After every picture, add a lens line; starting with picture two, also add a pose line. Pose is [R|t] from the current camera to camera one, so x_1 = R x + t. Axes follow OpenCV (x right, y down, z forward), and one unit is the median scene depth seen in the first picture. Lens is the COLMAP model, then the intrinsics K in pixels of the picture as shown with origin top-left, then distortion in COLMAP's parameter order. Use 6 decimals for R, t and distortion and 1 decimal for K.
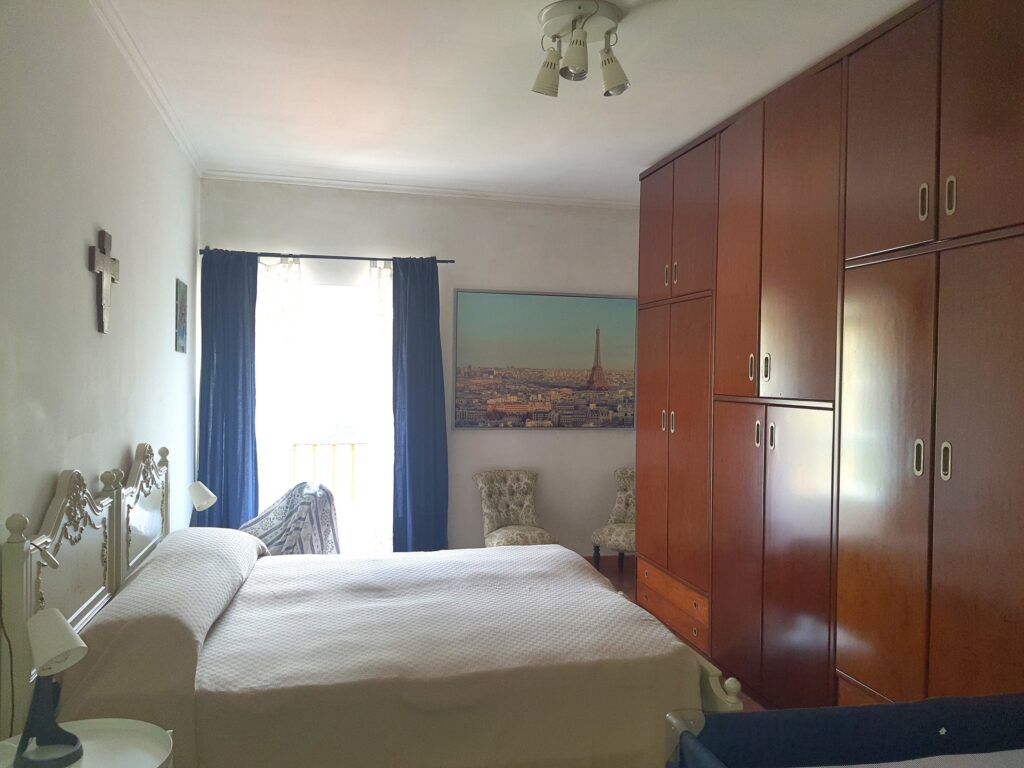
lens RADIAL K [[770.1, 0, 513.8], [0, 770.1, 387.0], [0, 0, 1]] dist [0.008286, 0.001064]
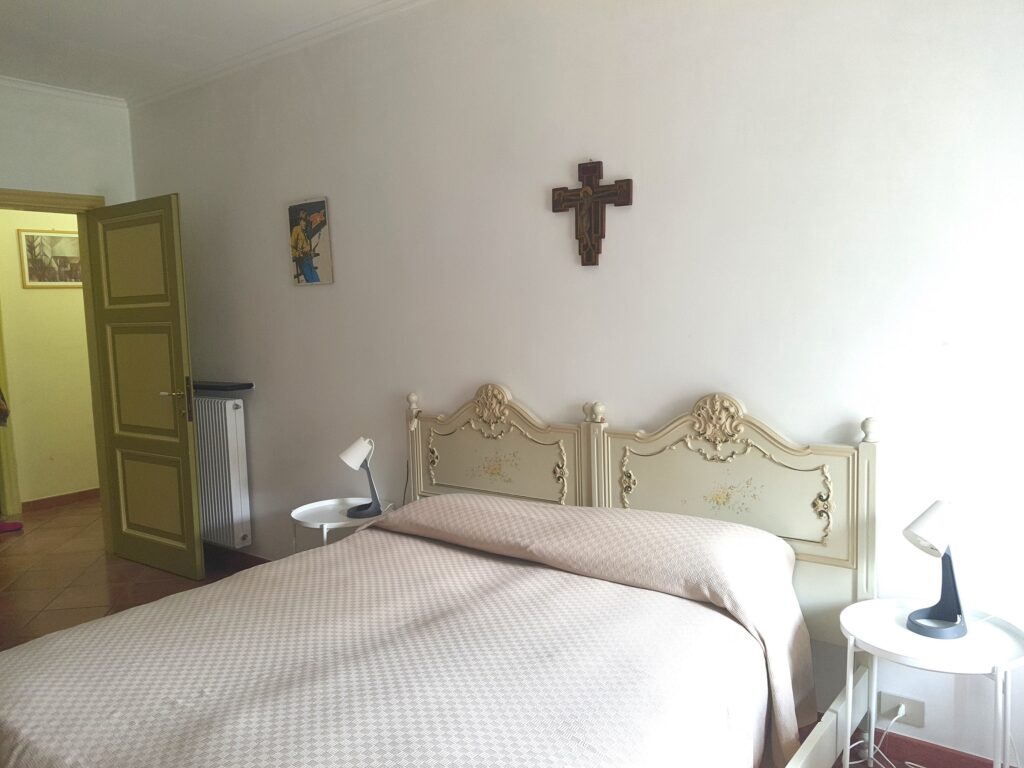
lens RADIAL K [[770.1, 0, 513.8], [0, 770.1, 387.0], [0, 0, 1]] dist [0.008286, 0.001064]
pose [[-0.784646, 0.068425, -0.616157, 0.103004], [0.014800, 0.995675, 0.091723, -0.005224], [0.619768, 0.062851, -0.782264, 0.951514]]
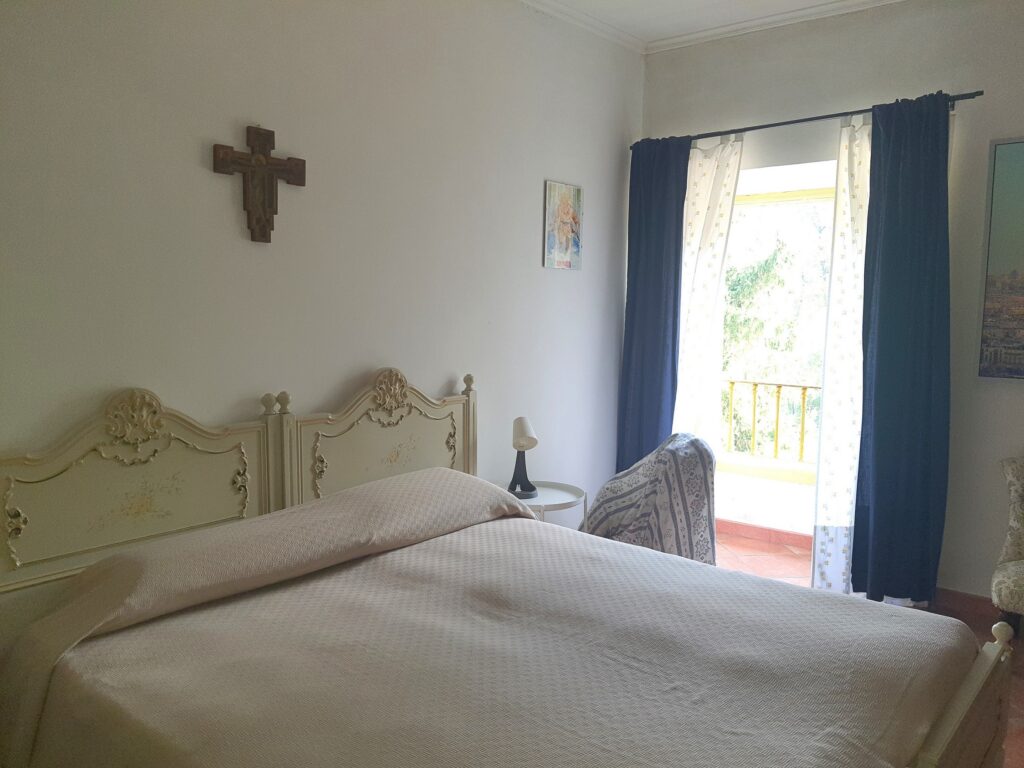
lens RADIAL K [[795.3, 0, 512.0], [0, 795.3, 384.0], [0, 0, 1]] dist [0.001953, -0.004864]
pose [[0.578595, 0.078813, -0.811798, 0.234839], [-0.004204, 0.995595, 0.093661, 0.002082], [0.815604, -0.050779, 0.576378, 0.371754]]
